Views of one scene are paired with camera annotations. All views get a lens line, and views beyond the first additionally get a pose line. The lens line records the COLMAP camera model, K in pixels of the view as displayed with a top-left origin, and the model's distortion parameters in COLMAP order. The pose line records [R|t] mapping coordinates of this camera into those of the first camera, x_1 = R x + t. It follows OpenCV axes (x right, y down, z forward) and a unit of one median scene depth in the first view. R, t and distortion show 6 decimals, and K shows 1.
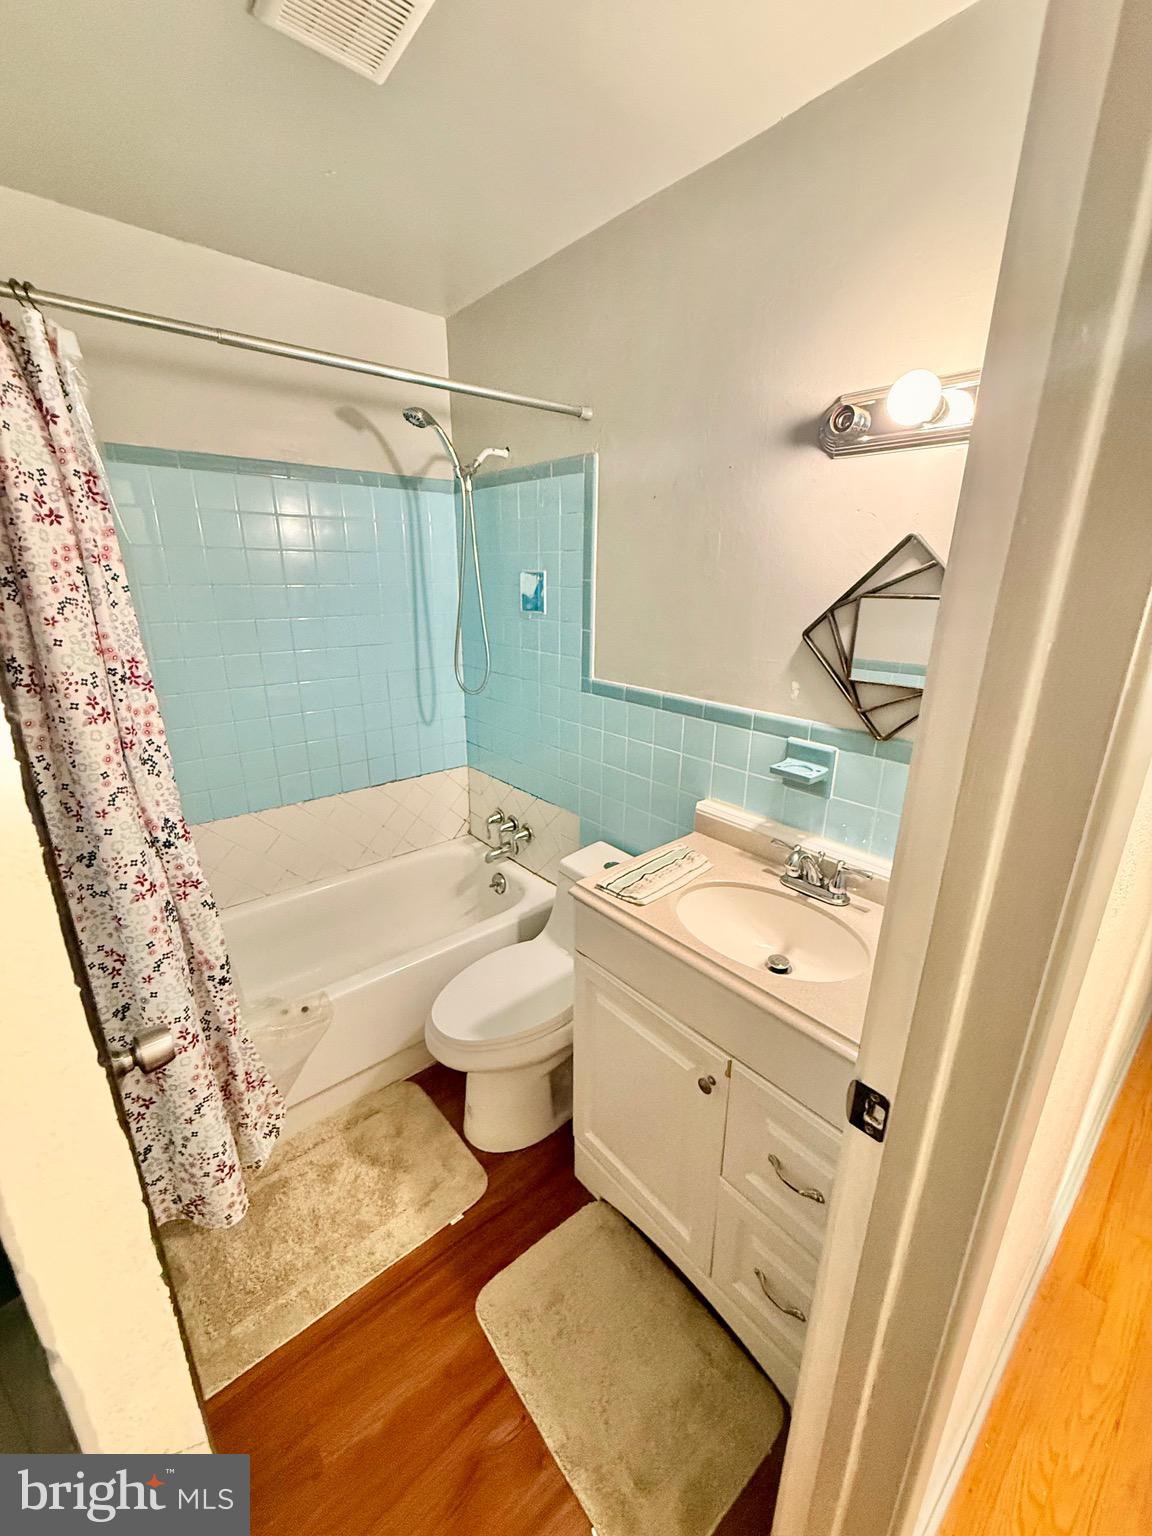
lens RADIAL K [[613.6, 0, 576.0], [0, 613.6, 767.1], [0, 0, 1]] dist [-0.000888, 0.000270]
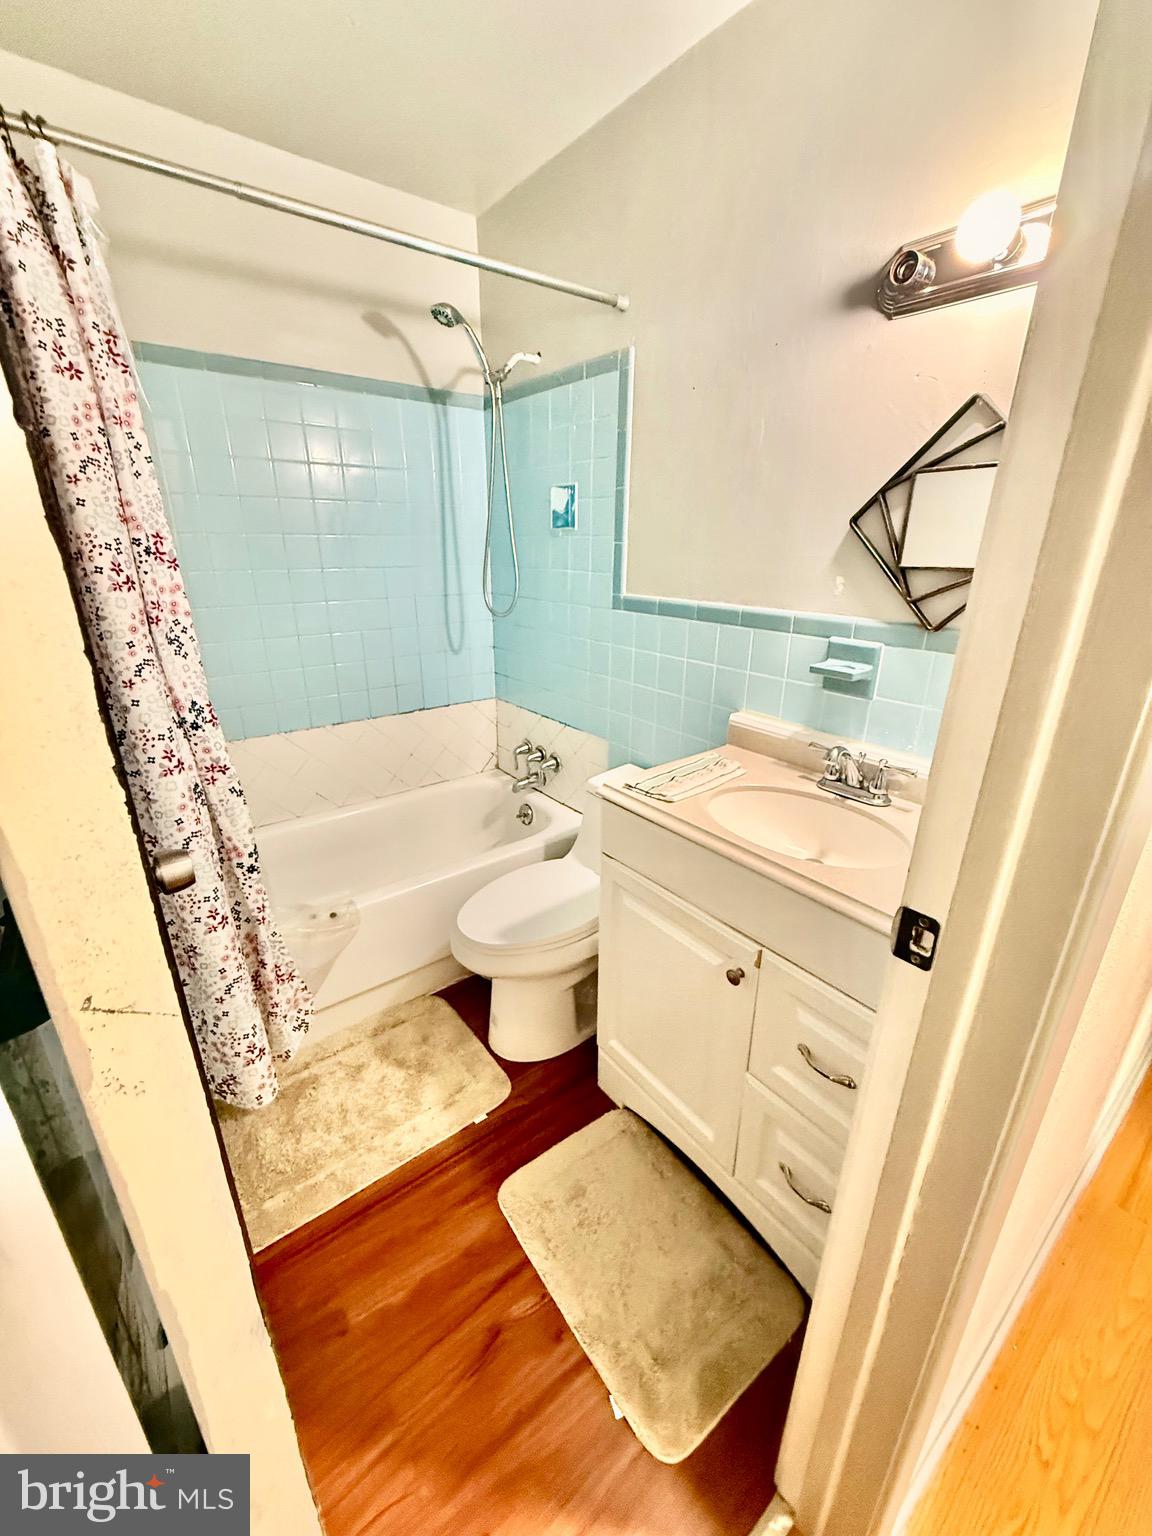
lens RADIAL K [[613.6, 0, 575.3], [0, 613.6, 766.1], [0, 0, 1]] dist [-0.000888, 0.000270]
pose [[0.998722, 0.016016, -0.047943, 0.001245], [-0.013764, 0.998802, 0.046952, 0.127457], [0.048638, -0.046232, 0.997746, 0.029169]]
